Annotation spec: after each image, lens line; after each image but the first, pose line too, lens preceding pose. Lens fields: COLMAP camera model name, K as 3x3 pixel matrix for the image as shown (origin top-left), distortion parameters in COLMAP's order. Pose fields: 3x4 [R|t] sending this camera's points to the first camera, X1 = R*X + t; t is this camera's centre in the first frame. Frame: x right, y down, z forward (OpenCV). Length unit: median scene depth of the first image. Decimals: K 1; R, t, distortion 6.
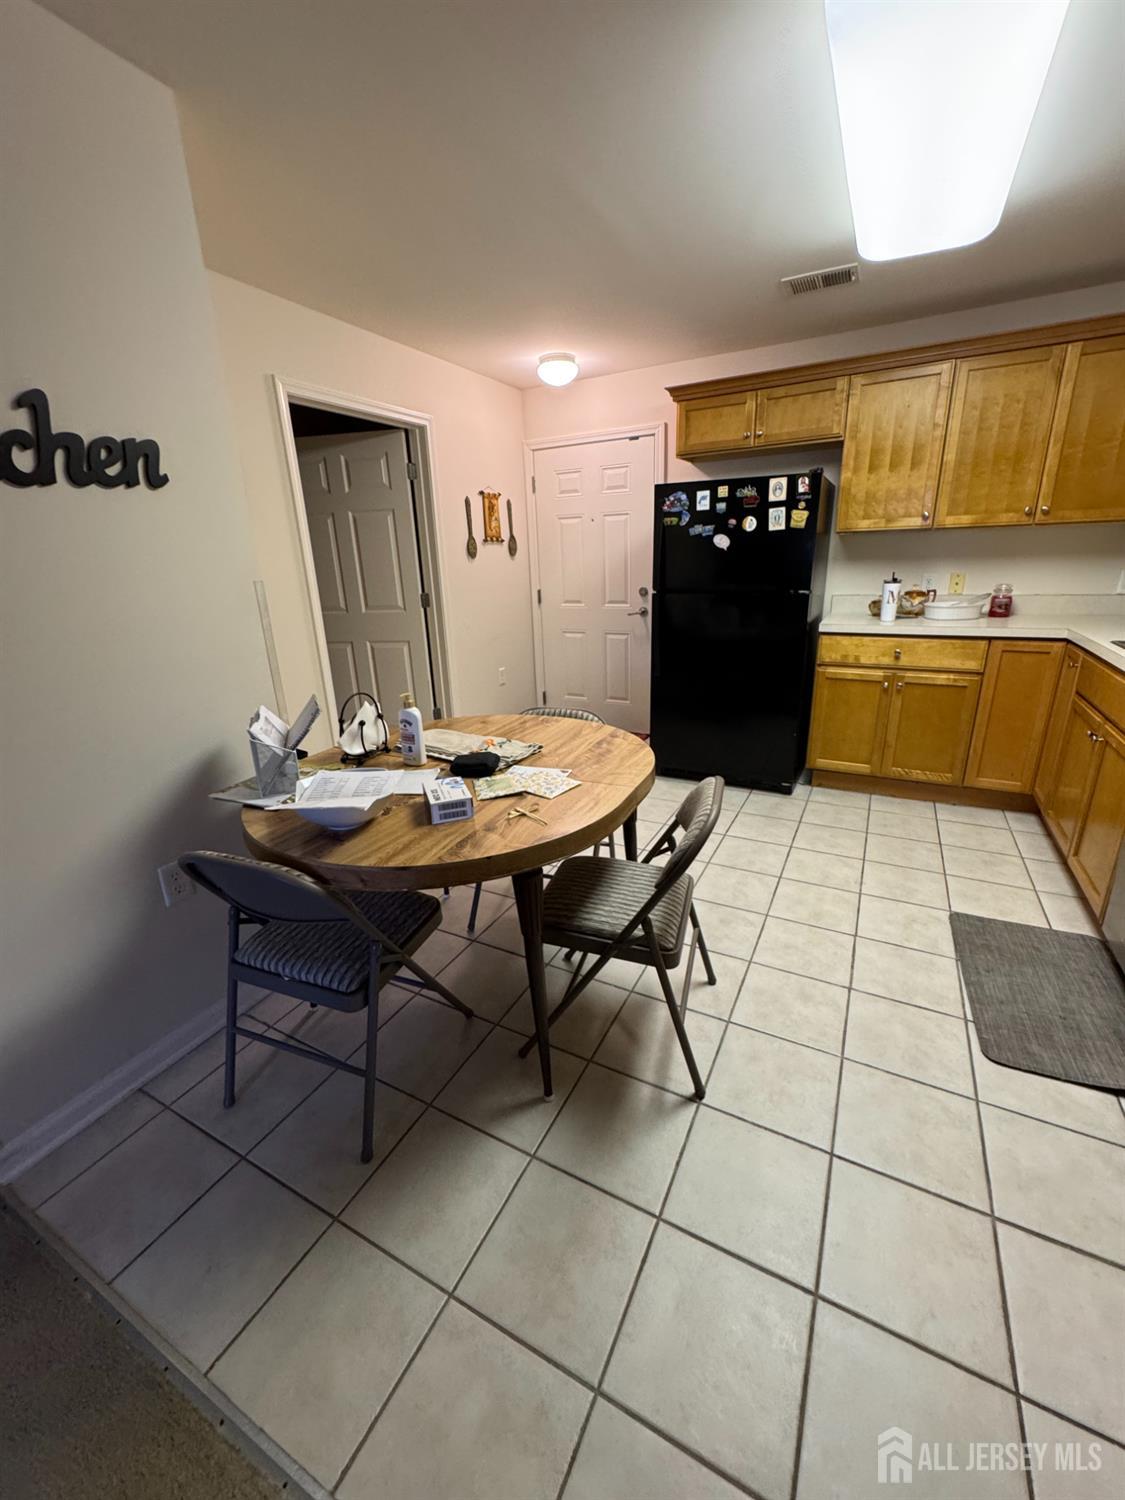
lens RADIAL K [[597.8, 0, 563.7], [0, 597.8, 749.6], [0, 0, 1]] dist [-0.002152, 0.000238]
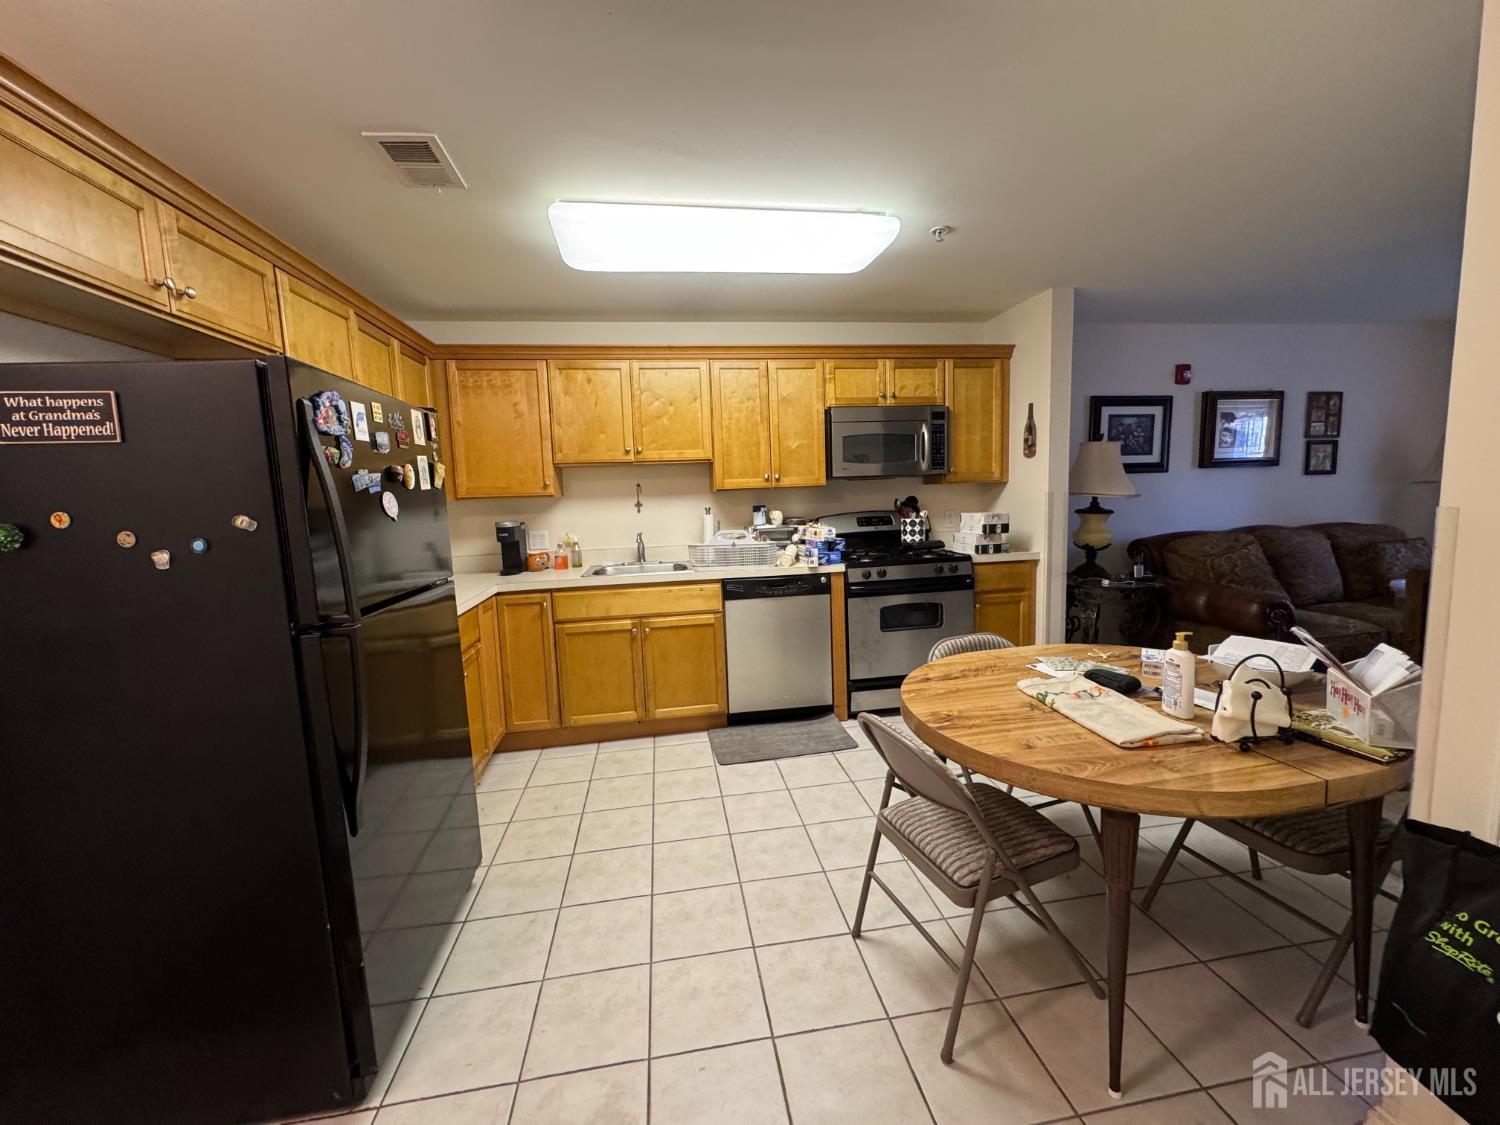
lens RADIAL K [[597.8, 0, 748.5], [0, 597.8, 560.0], [0, 0, 1]] dist [-0.002152, 0.000238]
pose [[-0.590867, -0.033850, 0.806059, -0.343893], [0.307248, 0.914386, 0.263622, -0.360628], [-0.745973, 0.403426, -0.529880, 1.106543]]
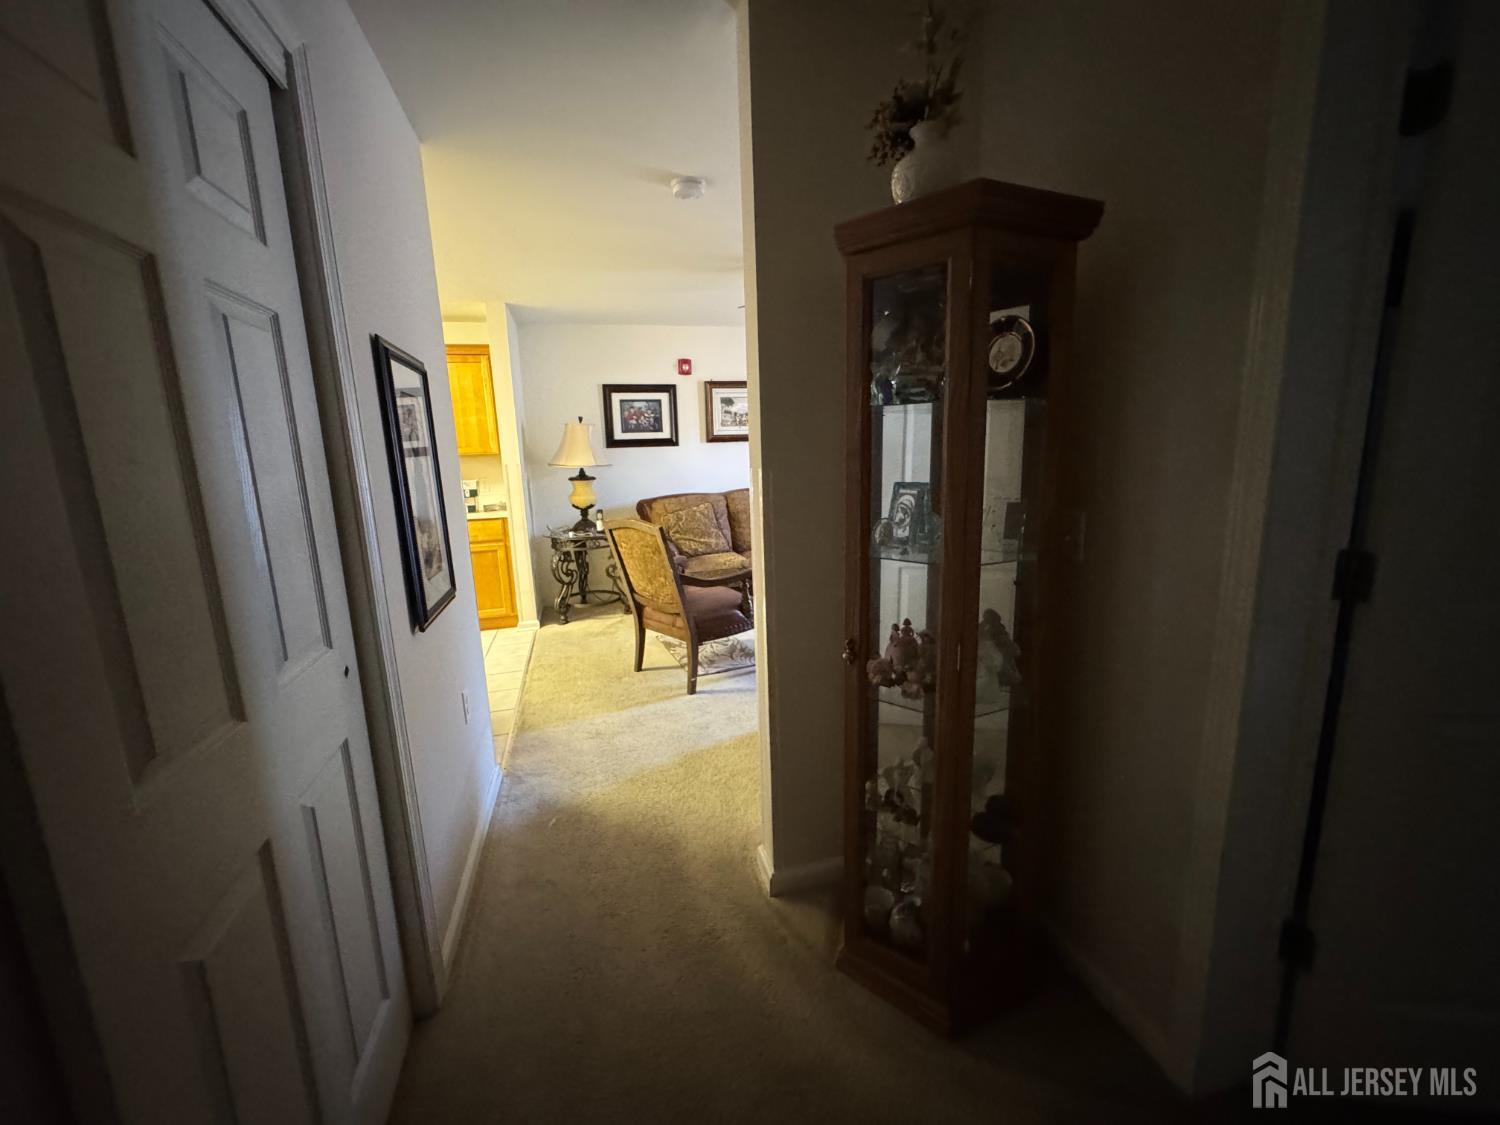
lens RADIAL K [[597.8, 0, 751.4], [0, 597.8, 559.7], [0, 0, 1]] dist [-0.002152, 0.000238]
pose [[-0.686083, -0.070345, 0.724114, -1.259708], [0.285959, 0.889131, 0.357315, -0.139716], [-0.668968, 0.452215, -0.589902, 0.573555]]
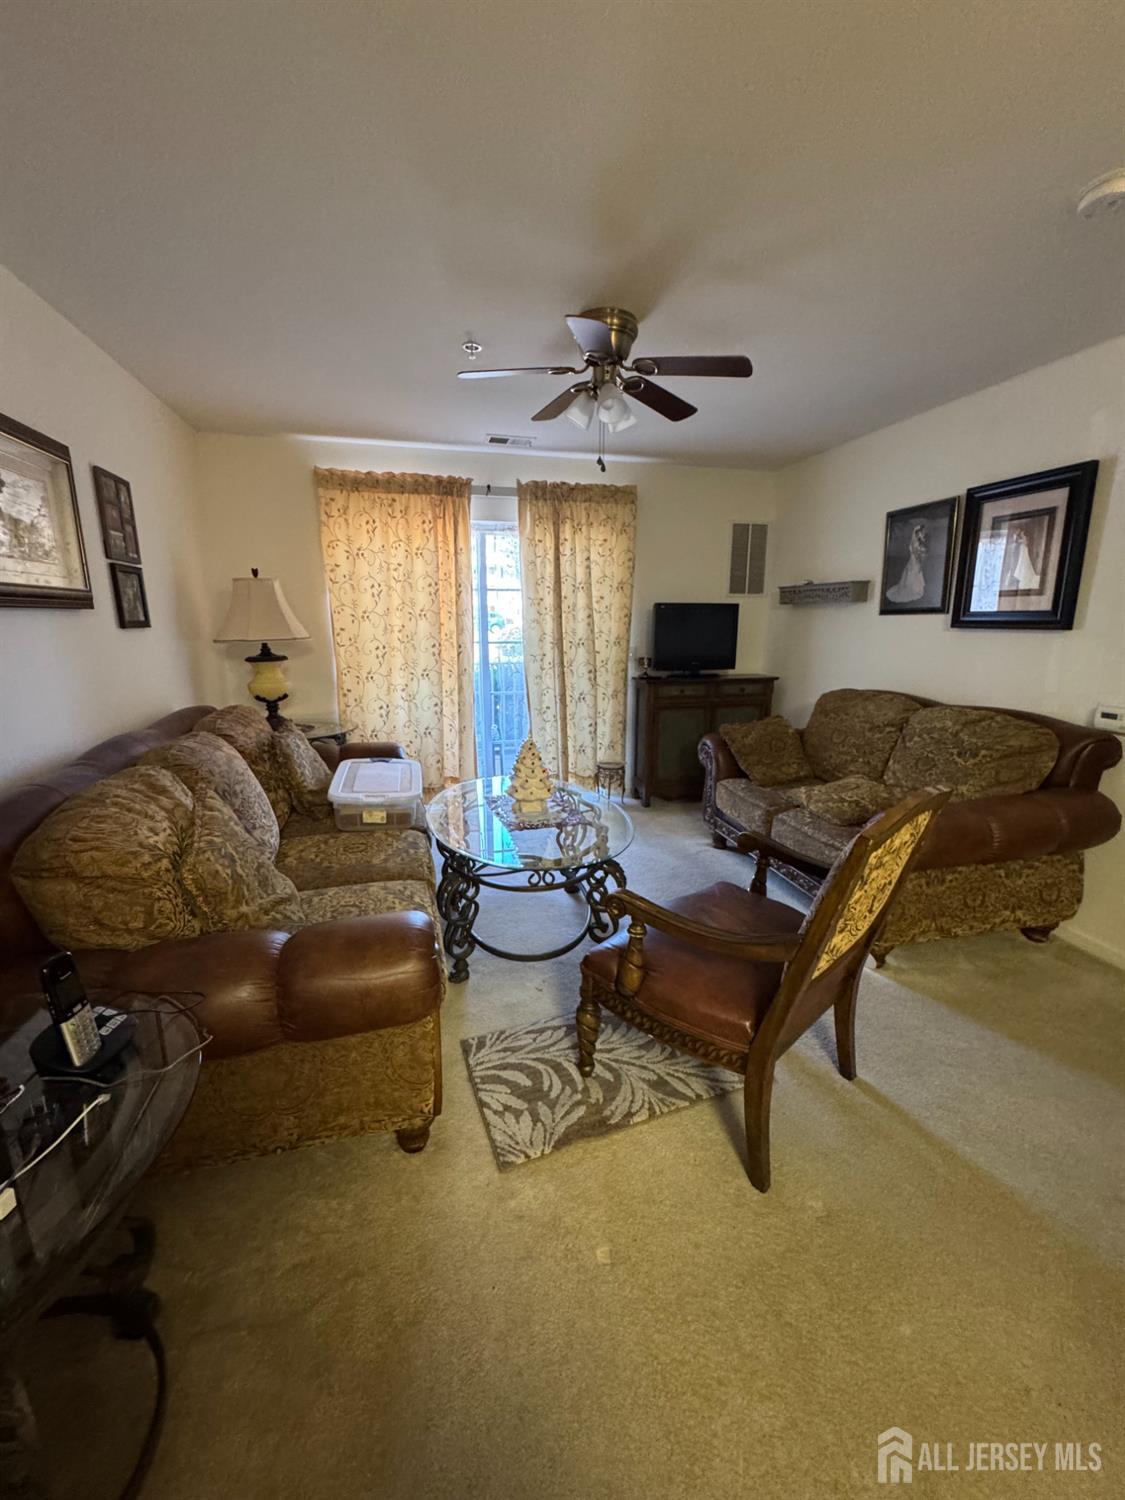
lens RADIAL K [[597.8, 0, 567.9], [0, 597.8, 743.7], [0, 0, 1]] dist [-0.002152, 0.000238]
pose [[-0.737155, 0.177604, -0.651966, 0.156961], [-0.186352, 0.873992, 0.448788, -0.068821], [0.649520, 0.452321, -0.611171, 0.135937]]
